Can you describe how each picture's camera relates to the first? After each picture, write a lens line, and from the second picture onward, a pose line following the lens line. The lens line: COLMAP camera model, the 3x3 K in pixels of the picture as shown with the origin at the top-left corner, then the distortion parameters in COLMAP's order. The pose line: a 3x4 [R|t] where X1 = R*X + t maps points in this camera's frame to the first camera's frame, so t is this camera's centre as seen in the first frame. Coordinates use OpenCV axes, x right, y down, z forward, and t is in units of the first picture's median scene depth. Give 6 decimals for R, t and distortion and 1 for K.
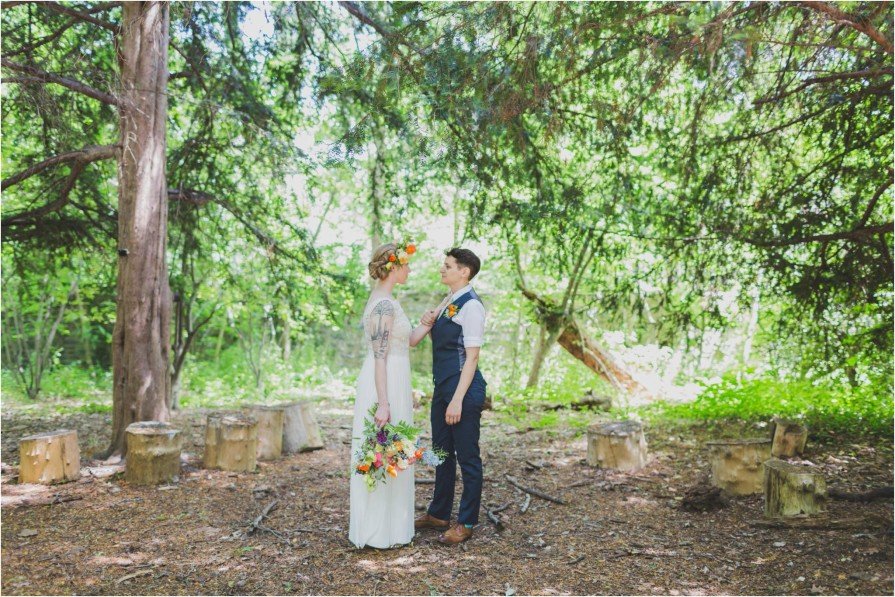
lens RADIAL K [[909.6, 0, 419.8], [0, 909.6, 282.2], [0, 0, 1]] dist [0.019064, -0.001517]
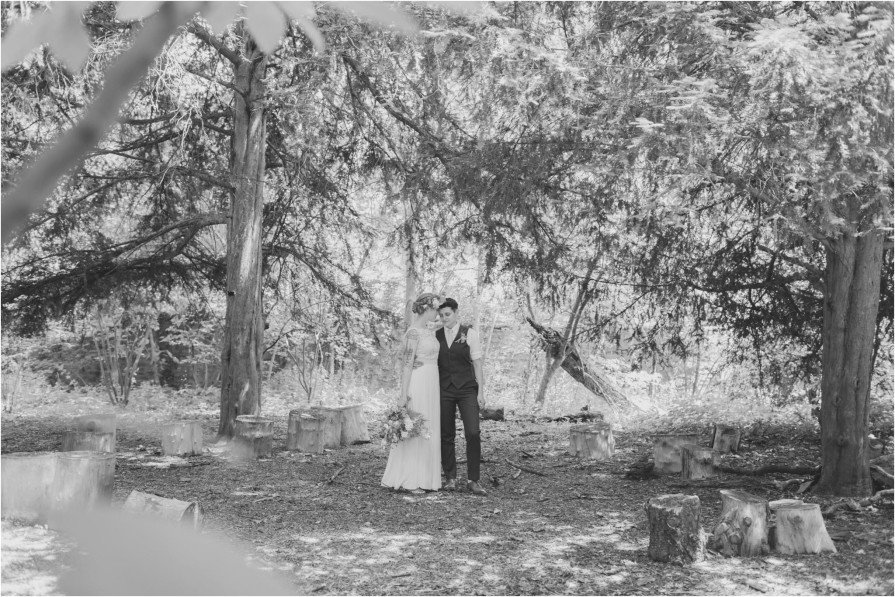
lens RADIAL K [[909.6, 0, 419.8], [0, 909.6, 282.2], [0, 0, 1]] dist [0.019064, -0.001517]
pose [[0.999400, 0.009315, -0.033363, 0.006265], [-0.010448, 0.999369, -0.033960, -0.004301], [0.033026, 0.034288, 0.998866, -0.301864]]
